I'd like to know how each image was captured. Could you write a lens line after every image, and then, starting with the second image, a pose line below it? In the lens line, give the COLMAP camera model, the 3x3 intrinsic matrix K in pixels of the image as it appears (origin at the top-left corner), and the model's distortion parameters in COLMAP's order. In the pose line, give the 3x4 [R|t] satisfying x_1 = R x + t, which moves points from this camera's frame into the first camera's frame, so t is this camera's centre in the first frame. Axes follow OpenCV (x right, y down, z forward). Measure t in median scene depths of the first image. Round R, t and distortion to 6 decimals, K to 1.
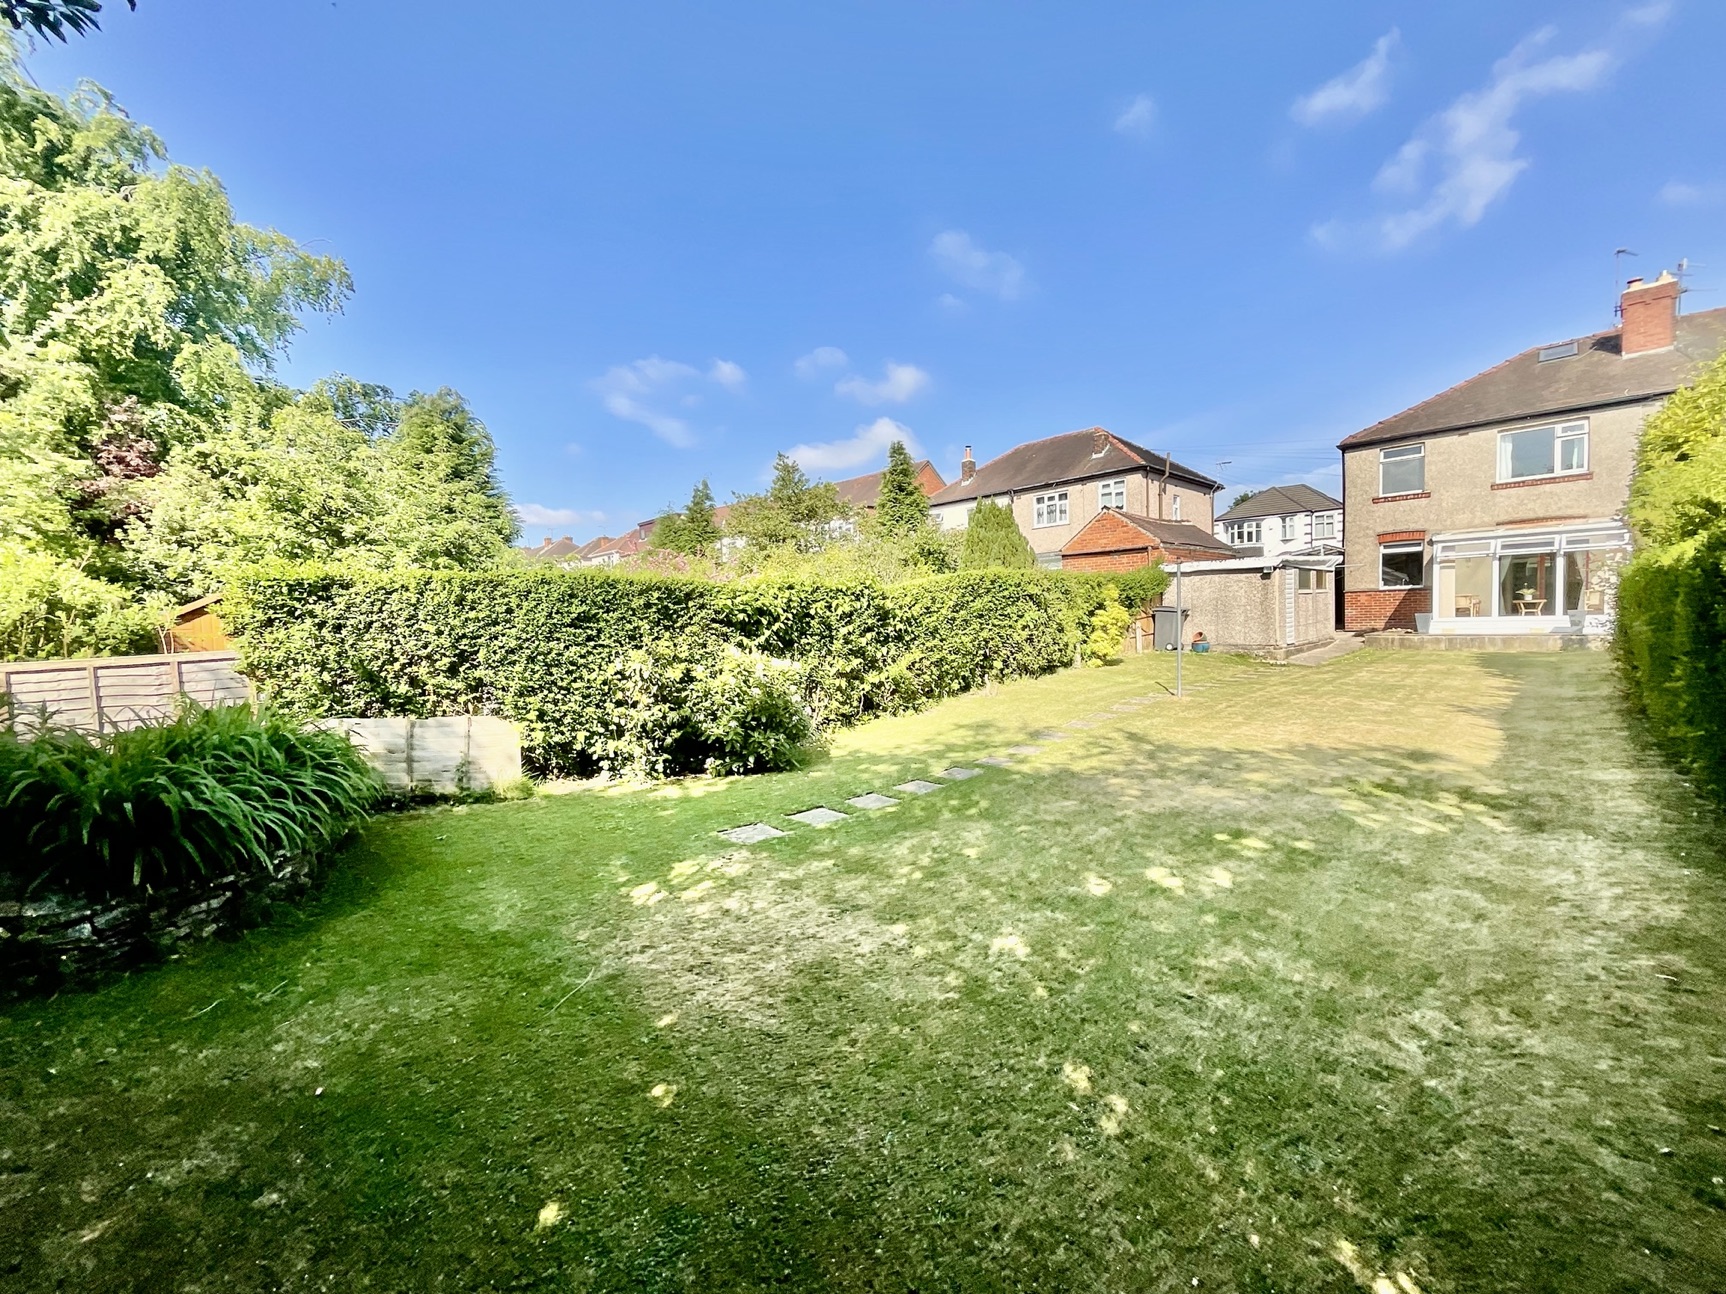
lens RADIAL K [[708.1, 0, 853.7], [0, 708.1, 653.5], [0, 0, 1]] dist [0.000155, 0.000064]
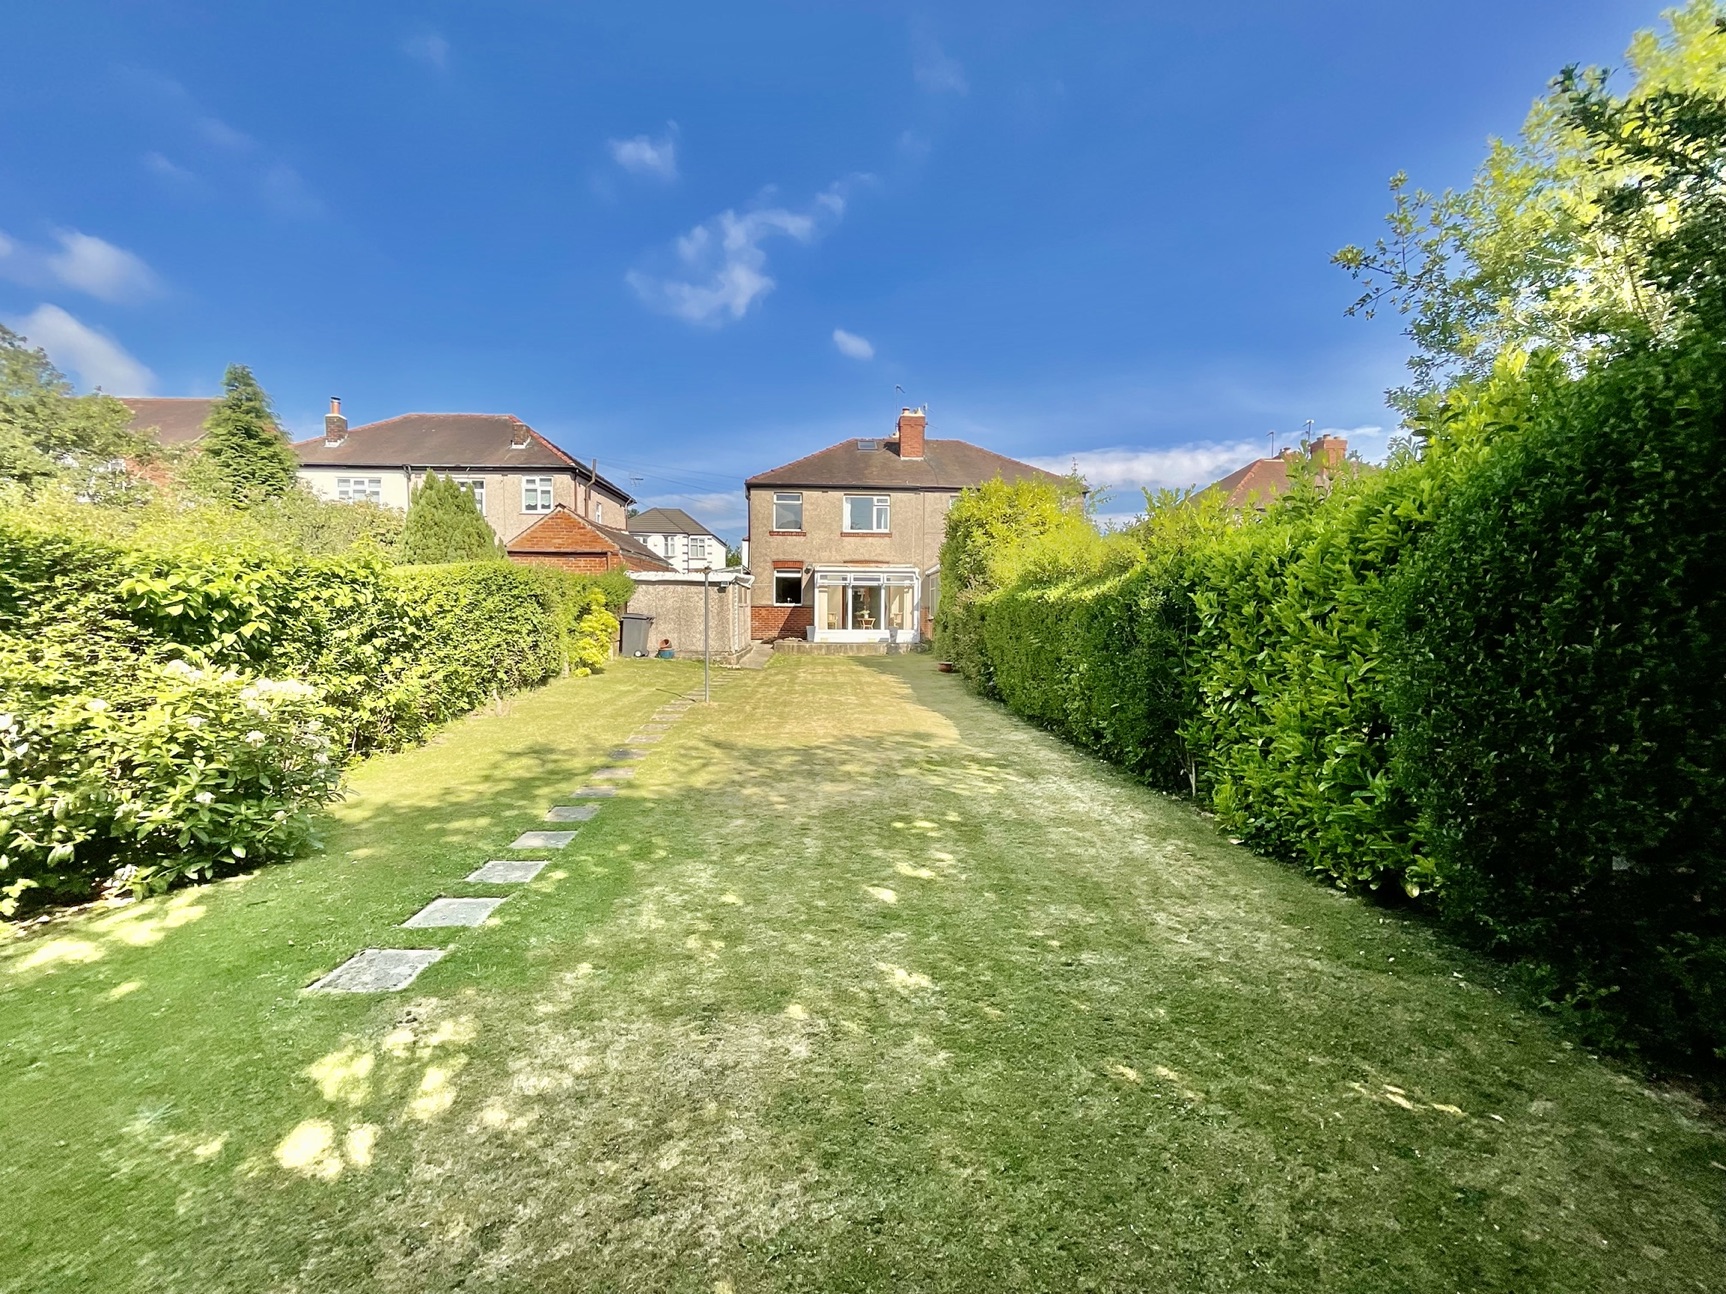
lens RADIAL K [[708.1, 0, 871.1], [0, 708.1, 652.0], [0, 0, 1]] dist [0.000155, 0.000064]
pose [[0.640789, -0.005680, 0.767696, -0.204206], [0.013265, 0.999905, -0.003674, -0.006456], [-0.767602, 0.012538, 0.640804, 0.170328]]
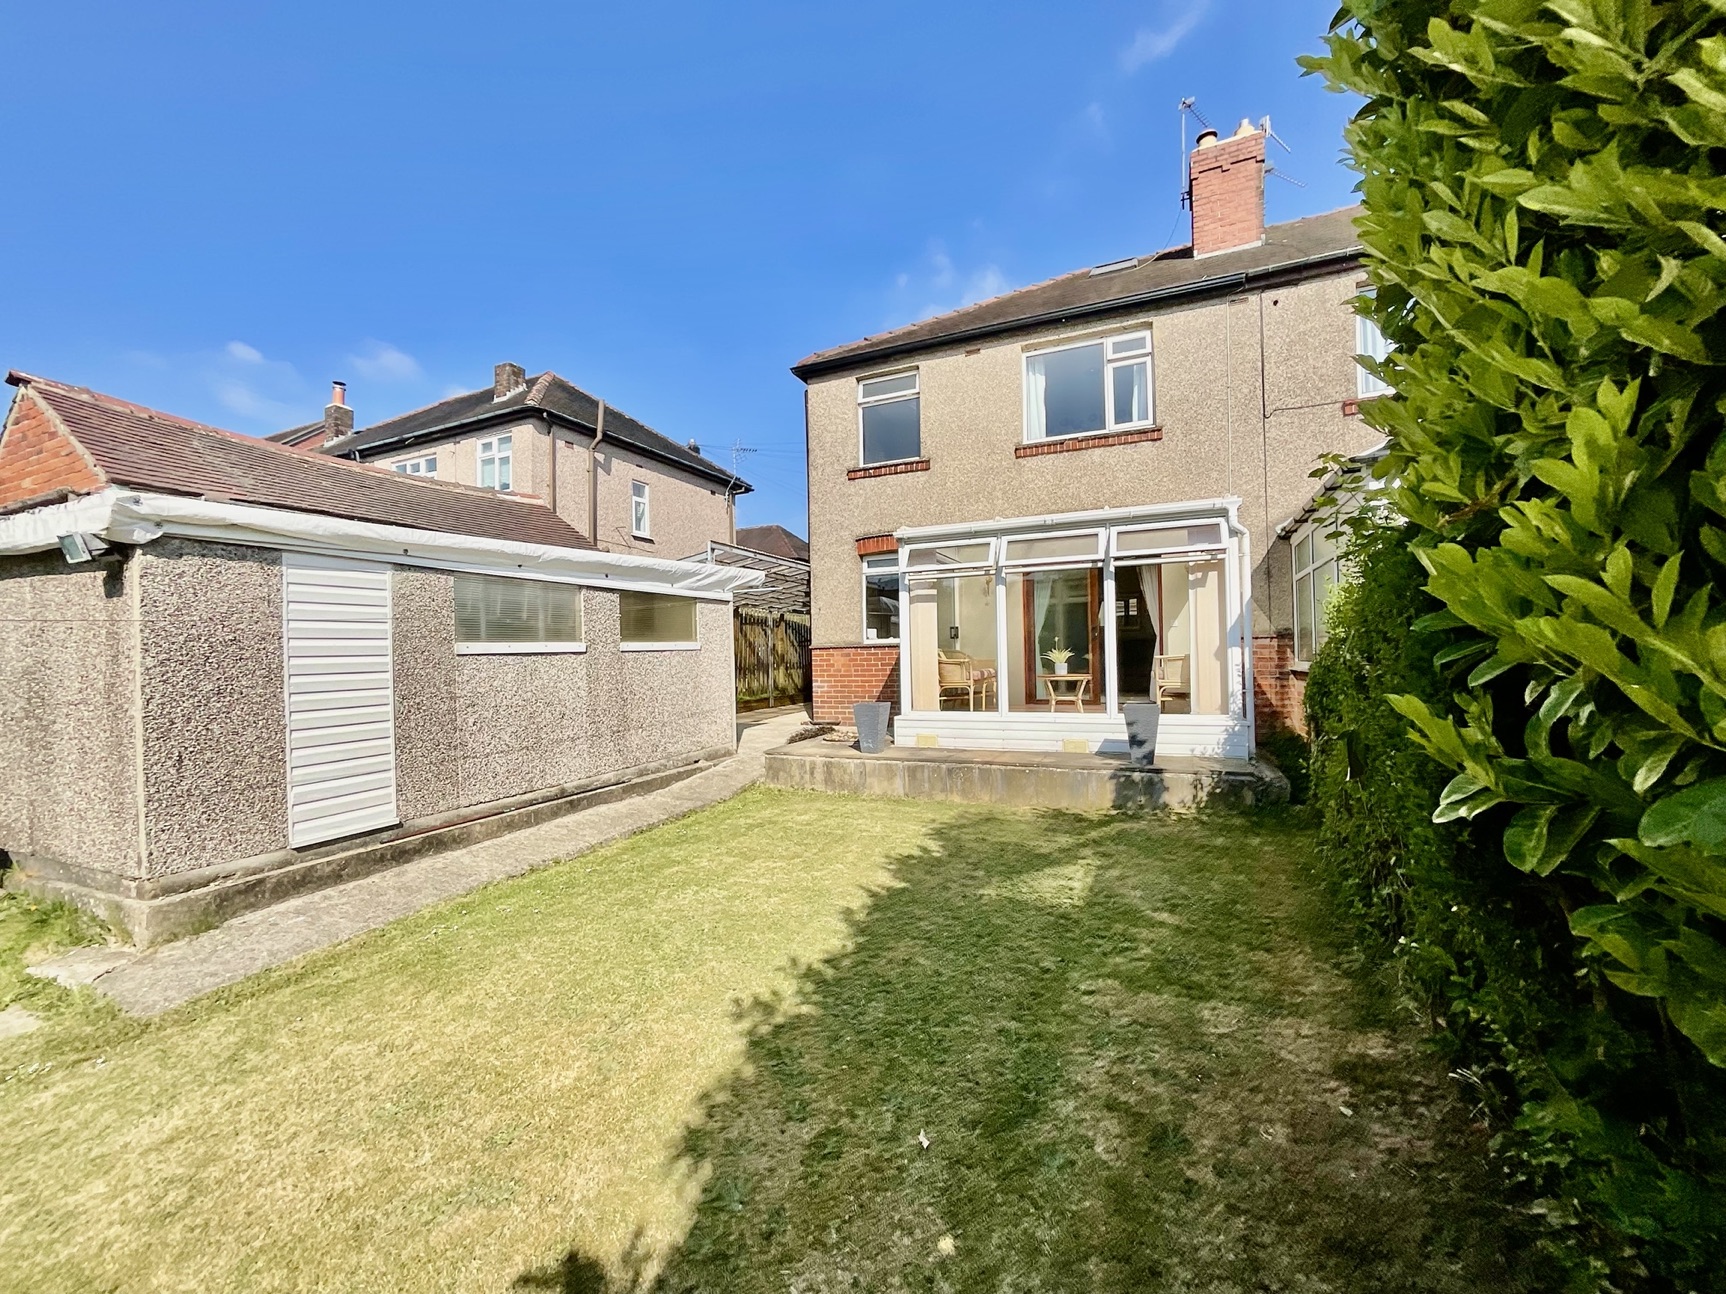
lens RADIAL K [[708.1, 0, 866.0], [0, 708.1, 645.4], [0, 0, 1]] dist [0.000155, 0.000064]
pose [[0.926656, 0.015449, 0.375593, 1.173052], [0.013652, 0.997113, -0.074697, -0.108886], [-0.375663, 0.074346, 0.923770, 1.107521]]
